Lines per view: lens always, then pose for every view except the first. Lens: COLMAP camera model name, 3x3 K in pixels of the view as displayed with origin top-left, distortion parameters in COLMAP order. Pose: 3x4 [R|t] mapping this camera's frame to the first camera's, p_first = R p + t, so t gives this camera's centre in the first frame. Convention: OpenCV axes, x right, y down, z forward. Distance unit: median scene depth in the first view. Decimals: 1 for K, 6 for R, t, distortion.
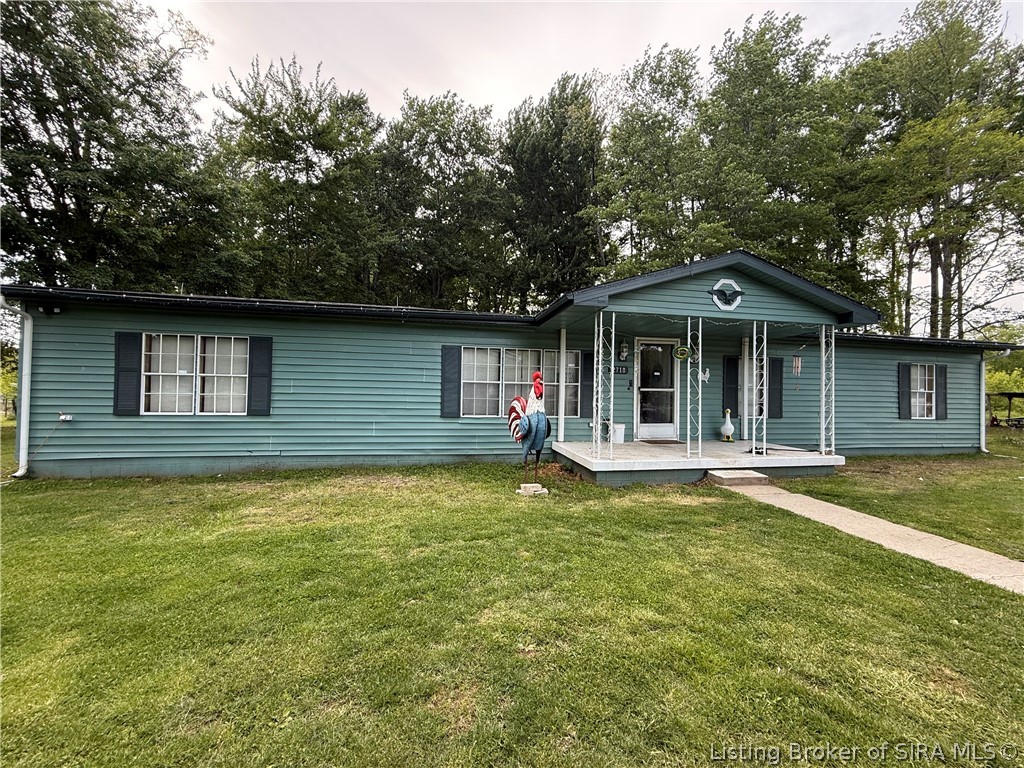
lens RADIAL K [[404.4, 0, 513.5], [0, 404.4, 390.4], [0, 0, 1]] dist [0.002830, -0.000489]
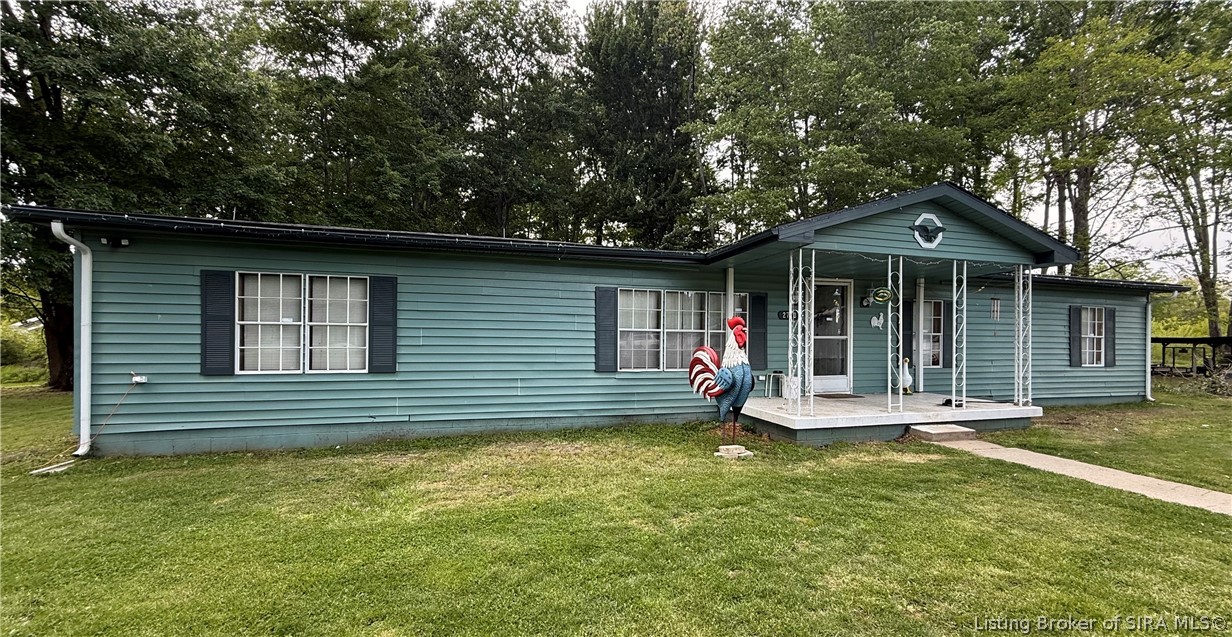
lens RADIAL K [[483.0, 0, 636.2], [0, 483.0, 348.7], [0, 0, 1]] dist [0.002023, -0.000046]
pose [[0.996032, -0.011162, 0.088296, -0.202771], [0.009632, 0.999796, 0.017731, 0.000450], [-0.088476, -0.016810, 0.995936, -0.017478]]
